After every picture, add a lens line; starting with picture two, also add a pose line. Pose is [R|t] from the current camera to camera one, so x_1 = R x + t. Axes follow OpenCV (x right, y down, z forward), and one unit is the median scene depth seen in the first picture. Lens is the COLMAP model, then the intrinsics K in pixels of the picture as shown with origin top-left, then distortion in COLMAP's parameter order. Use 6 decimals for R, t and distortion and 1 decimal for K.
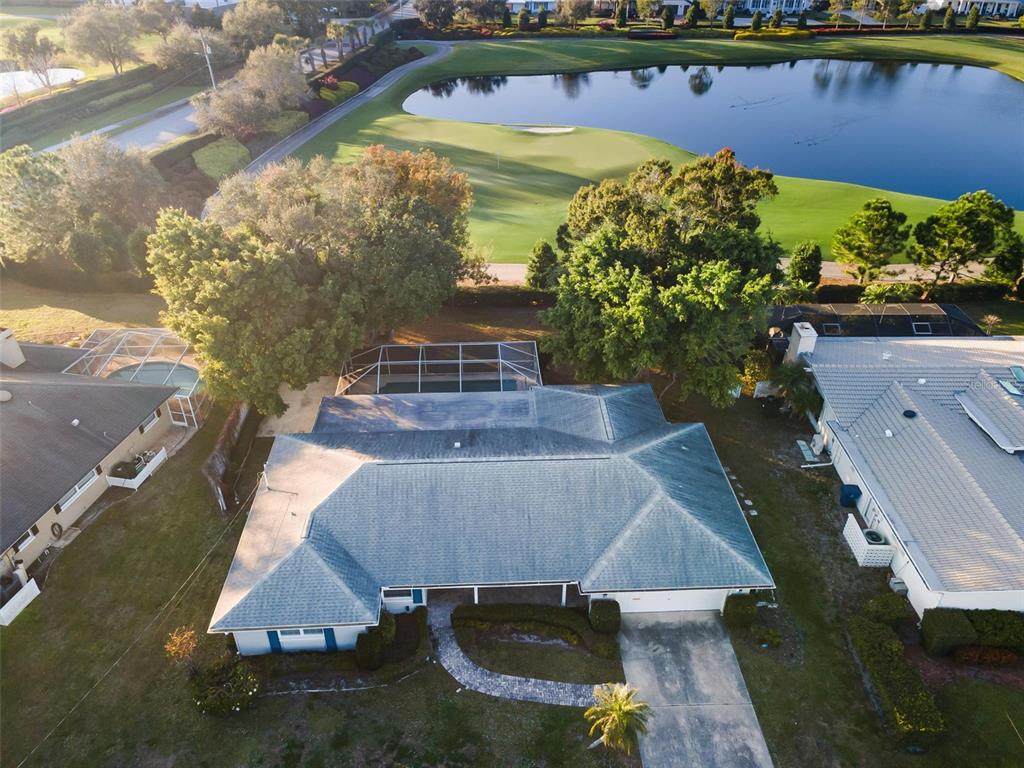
lens RADIAL K [[751.7, 0, 512.0], [0, 751.7, 384.0], [0, 0, 1]] dist [0.031555, 0.005137]
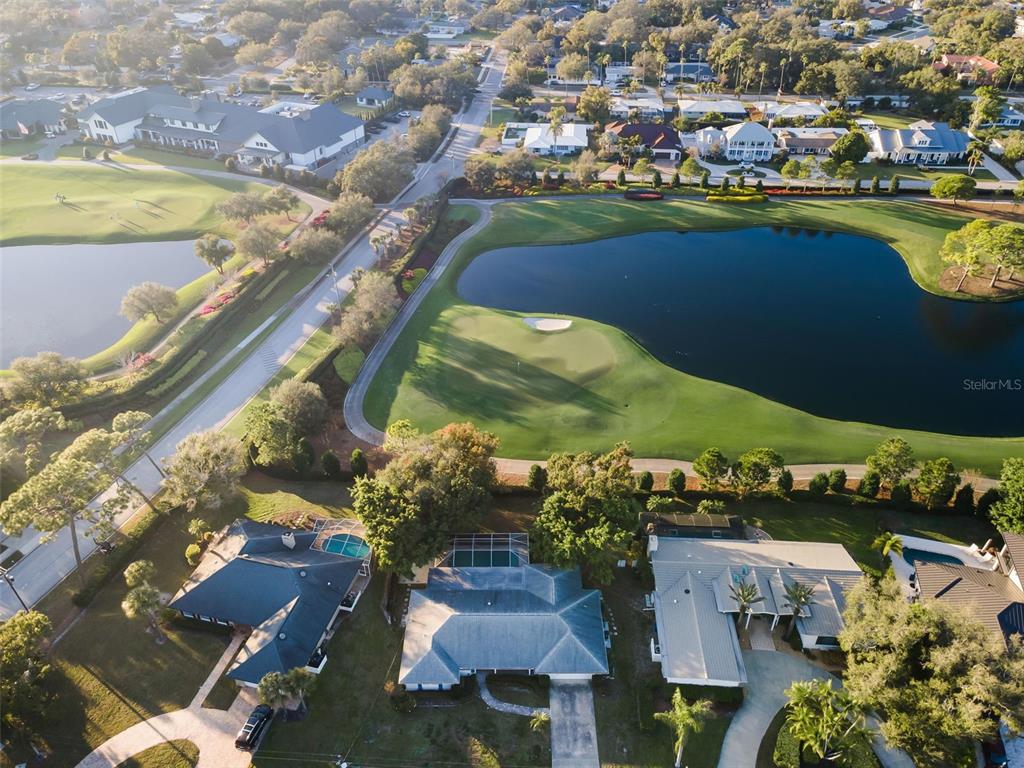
lens RADIAL K [[751.7, 0, 512.0], [0, 751.7, 384.0], [0, 0, 1]] dist [0.031555, 0.005137]
pose [[0.998817, 0.024336, -0.042104, 0.090879], [-0.023266, 0.999399, 0.025712, -0.739145], [0.042704, -0.024702, 0.998782, -1.498353]]
